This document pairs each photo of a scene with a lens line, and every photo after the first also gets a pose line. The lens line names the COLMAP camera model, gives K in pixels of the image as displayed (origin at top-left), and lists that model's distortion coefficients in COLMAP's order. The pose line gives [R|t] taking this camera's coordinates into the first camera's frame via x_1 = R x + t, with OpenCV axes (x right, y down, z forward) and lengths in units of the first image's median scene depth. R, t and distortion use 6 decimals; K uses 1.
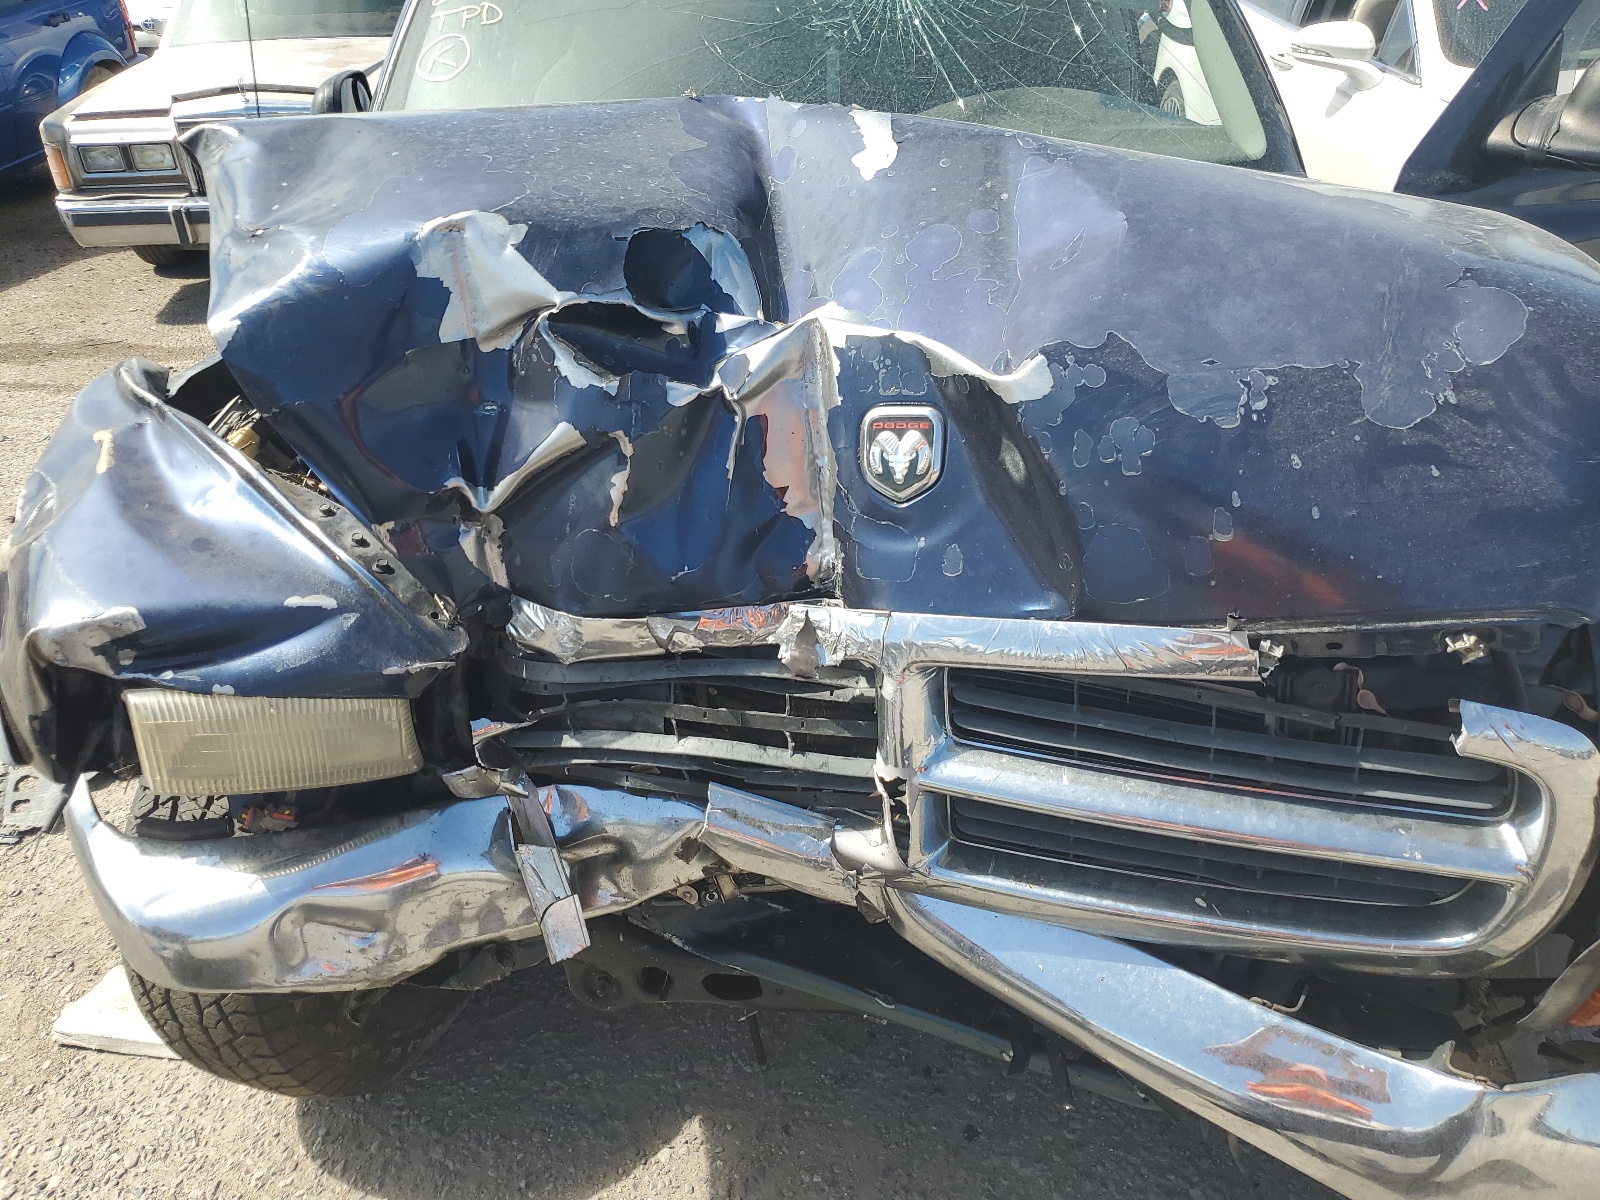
lens RADIAL K [[1220.4, 0, 800.0], [0, 1220.4, 600.0], [0, 0, 1]] dist [0.009608, 0.013415]
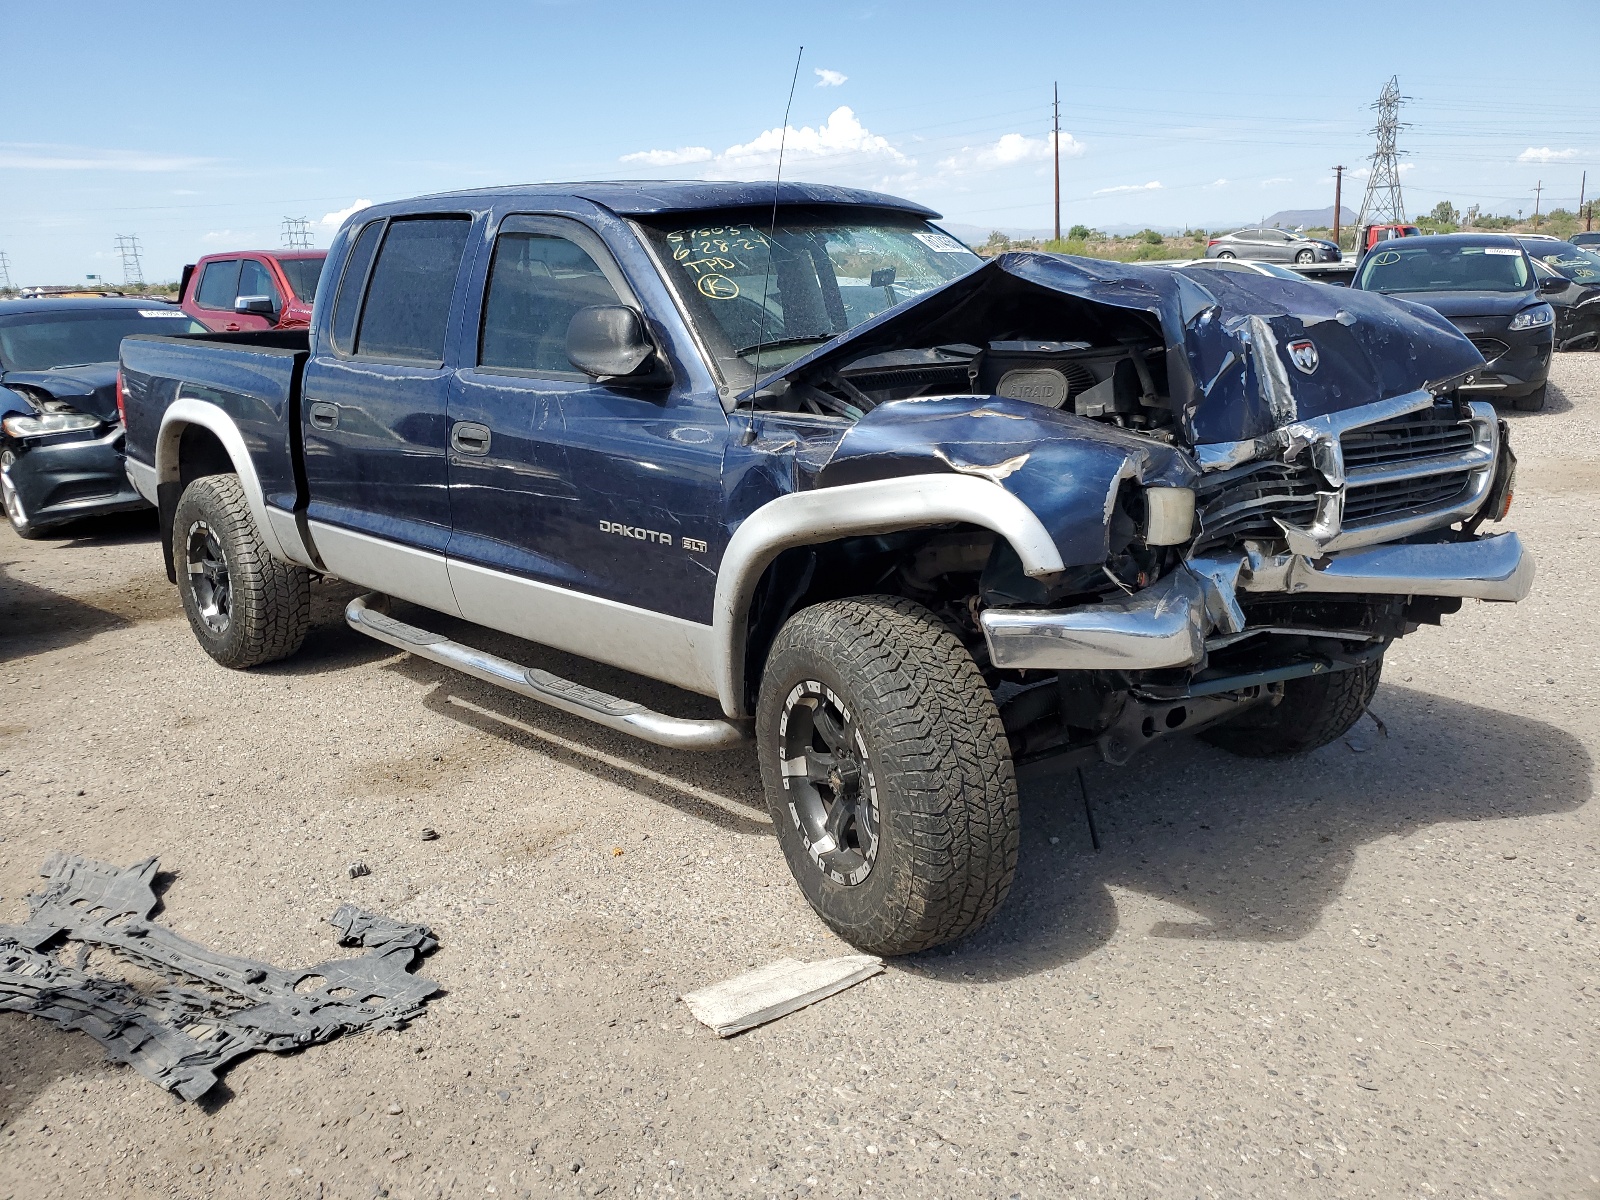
lens RADIAL K [[1220.4, 0, 800.0], [0, 1220.4, 600.0], [0, 0, 1]] dist [0.009608, 0.013415]
pose [[0.716786, -0.158865, 0.678955, -2.256886], [0.359271, 0.918650, -0.164339, 0.350952], [-0.597614, 0.361724, 0.715550, -0.019001]]
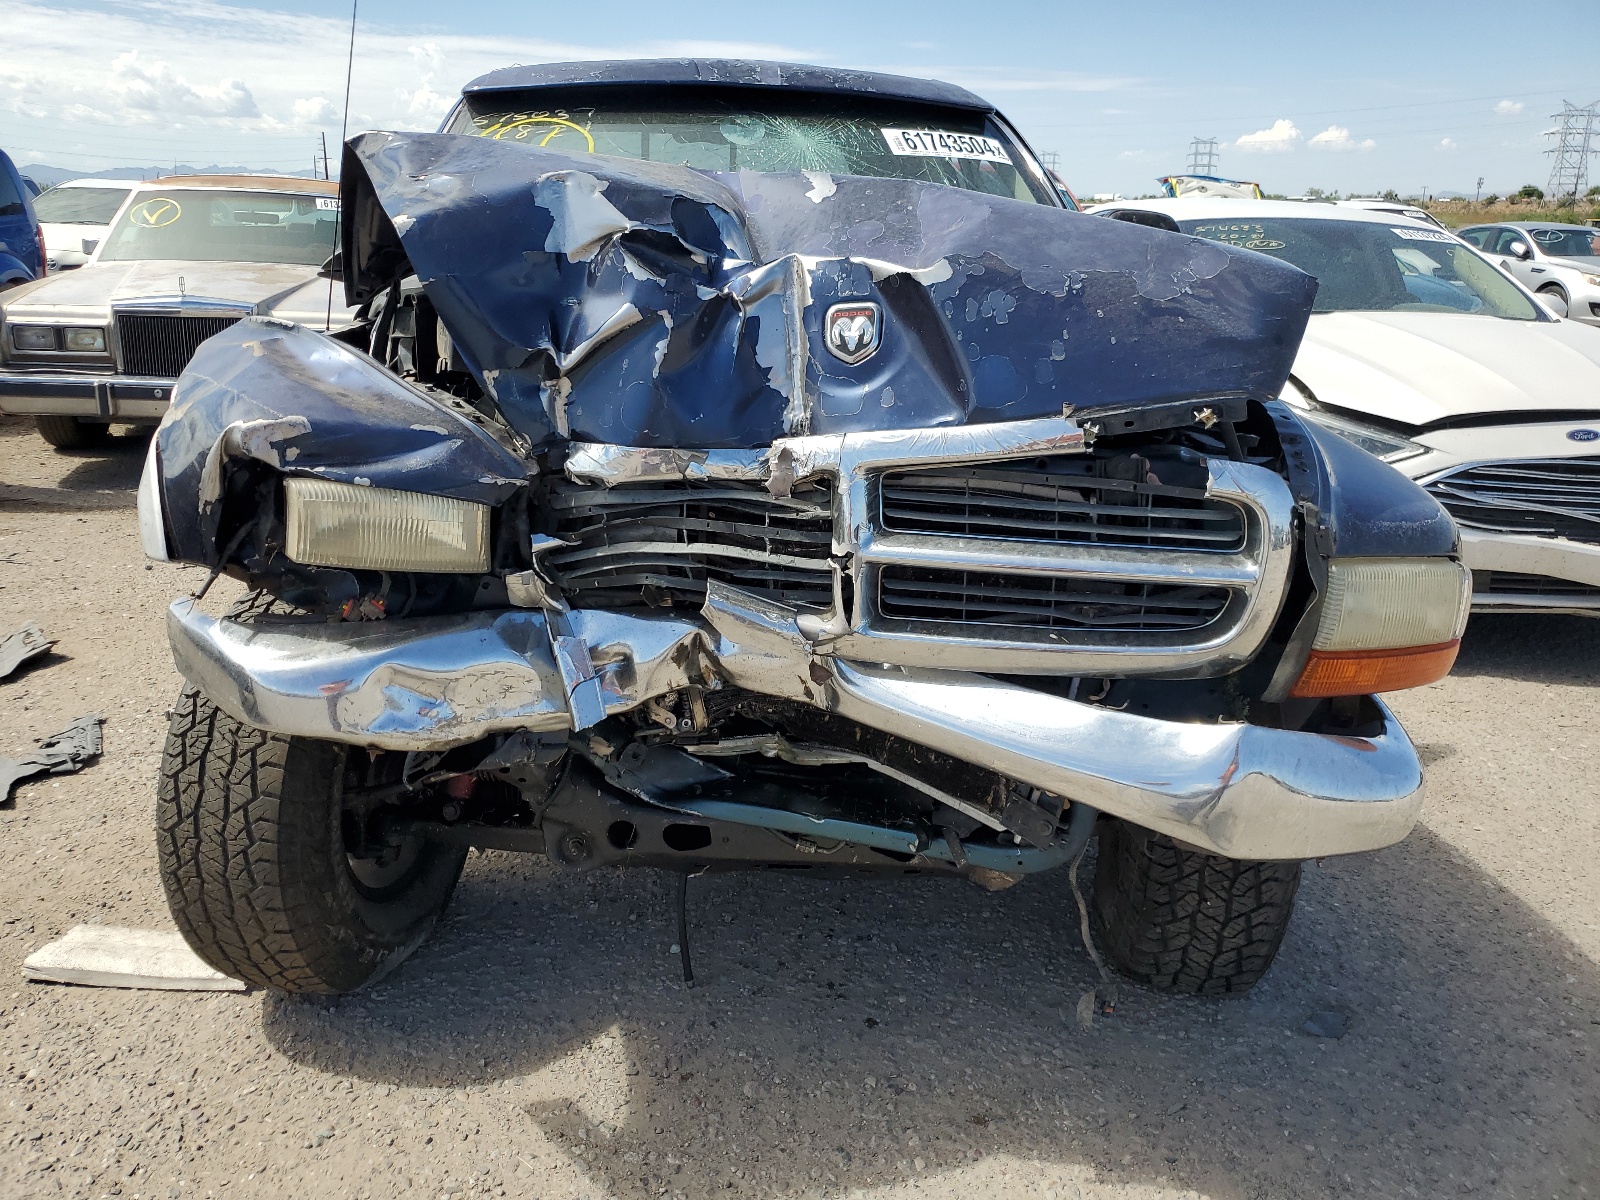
lens RADIAL K [[1214.6, 0, 788.4], [0, 1214.6, 595.1], [0, 0, 1]] dist [0.026080, -0.004726]
pose [[0.991912, 0.033548, 0.122415, -0.154730], [-0.004325, 0.972812, -0.231554, 0.497430], [-0.126855, 0.229152, 0.965089, -0.343166]]
